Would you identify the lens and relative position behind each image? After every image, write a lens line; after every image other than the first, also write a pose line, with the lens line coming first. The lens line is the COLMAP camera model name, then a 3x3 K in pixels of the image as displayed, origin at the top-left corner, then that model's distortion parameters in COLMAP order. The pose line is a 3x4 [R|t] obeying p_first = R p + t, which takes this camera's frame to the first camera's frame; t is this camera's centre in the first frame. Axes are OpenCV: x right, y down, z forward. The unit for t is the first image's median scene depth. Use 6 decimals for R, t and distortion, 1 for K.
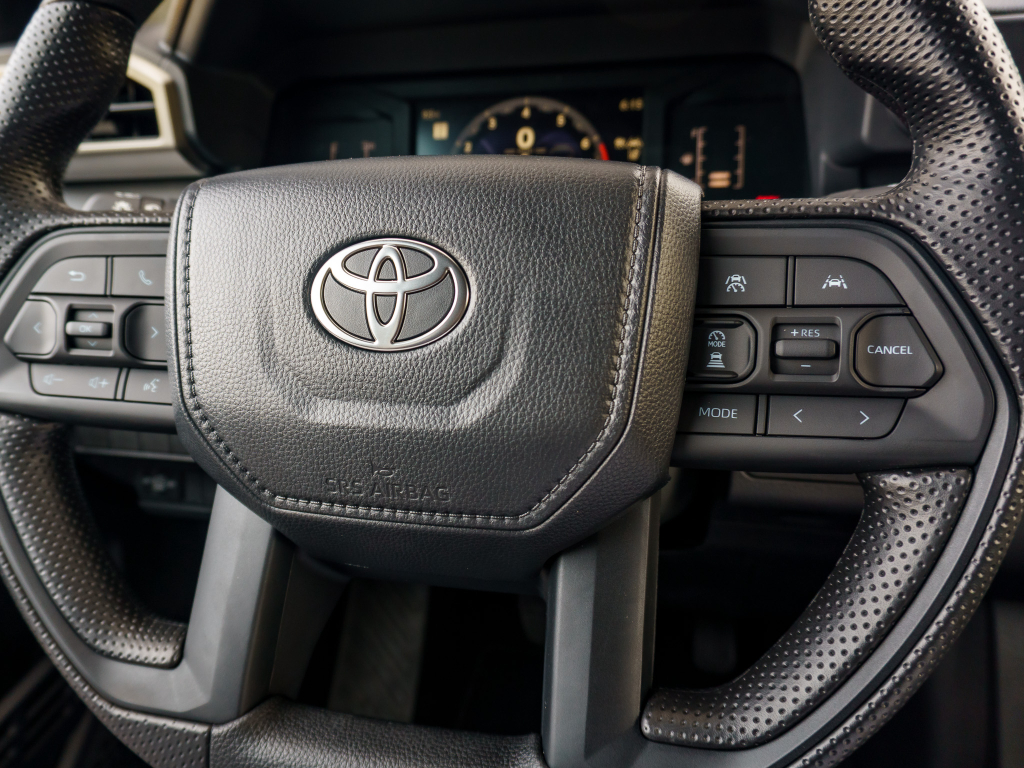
lens RADIAL K [[859.1, 0, 471.9], [0, 859.1, 385.4], [0, 0, 1]] dist [-0.014771, 0.000078]
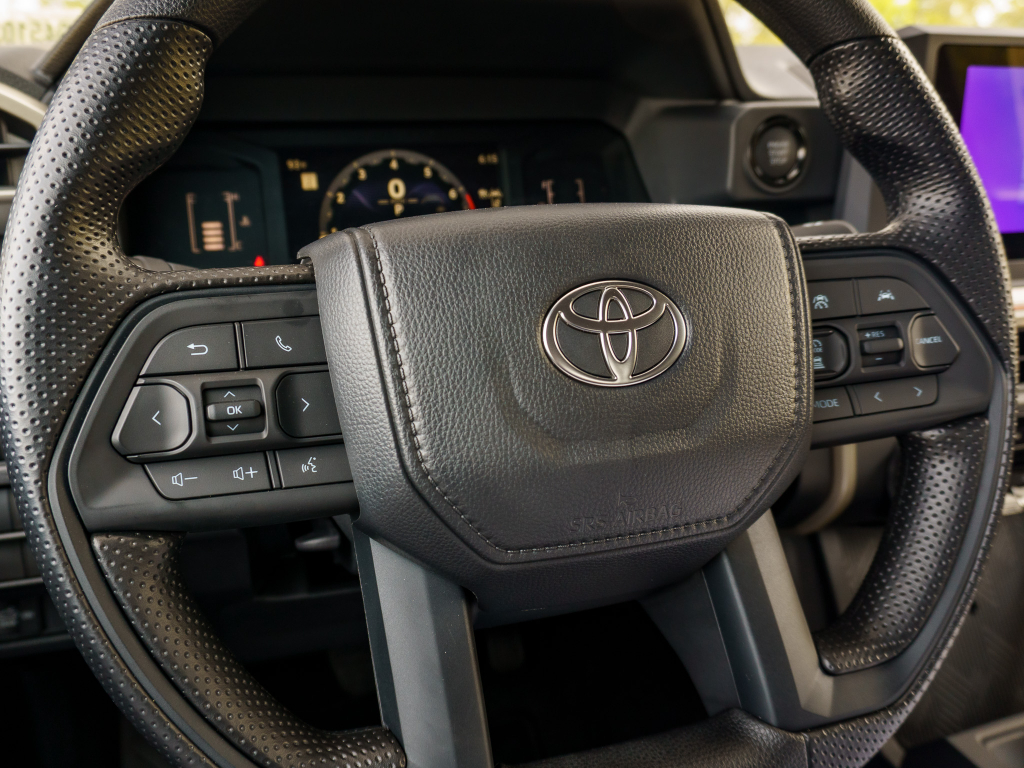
lens RADIAL K [[842.3, 0, 512.0], [0, 842.3, 384.0], [0, 0, 1]] dist [-0.023290, -0.002620]
pose [[0.841626, -0.116319, 0.527386, -0.669595], [0.144672, 0.989399, -0.012654, -0.042908], [-0.520323, 0.086948, 0.849532, 0.165107]]
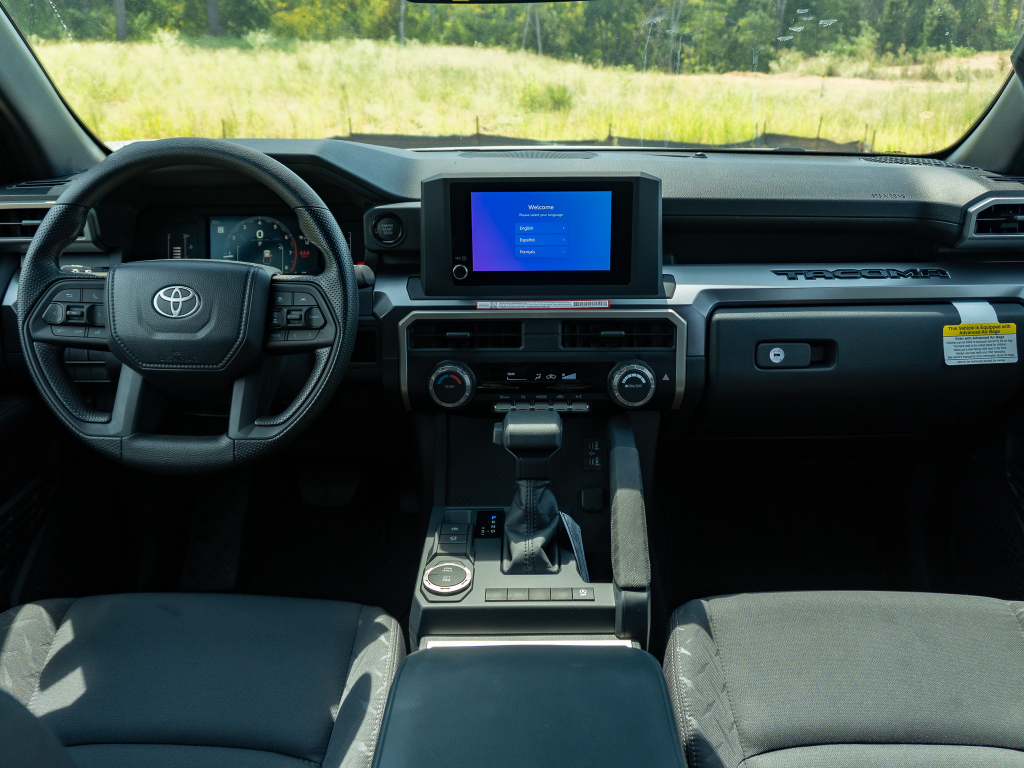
lens RADIAL K [[804.1, 0, 529.8], [0, 804.1, 378.7], [0, 0, 1]] dist [-0.011704, 0.003161]
pose [[0.973792, -0.016984, 0.226804, 0.475591], [0.020600, 0.999696, -0.013585, 0.240792], [-0.226504, 0.017901, 0.973846, -2.147795]]
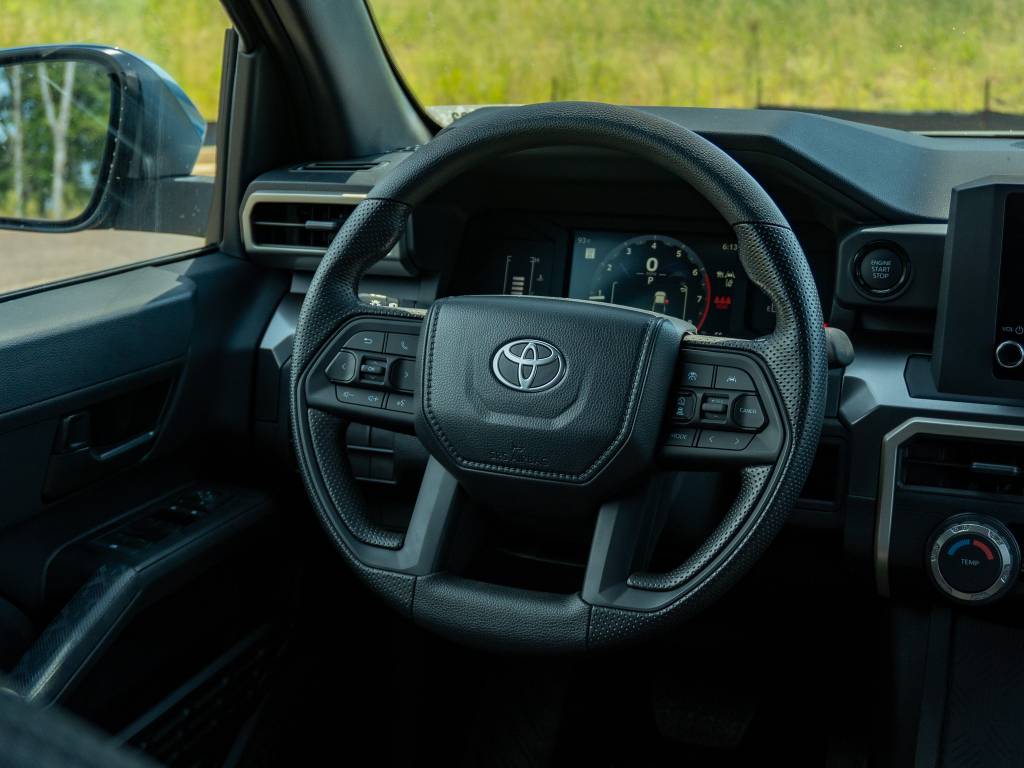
lens RADIAL K [[1431.2, 0, 549.3], [0, 1431.2, 385.2], [0, 0, 1]] dist [-0.001313, 0.081923]
pose [[0.989334, 0.094990, -0.110434, 0.298192], [-0.106380, 0.989051, -0.102282, 0.257018], [0.099510, 0.112939, 0.988606, -2.139117]]
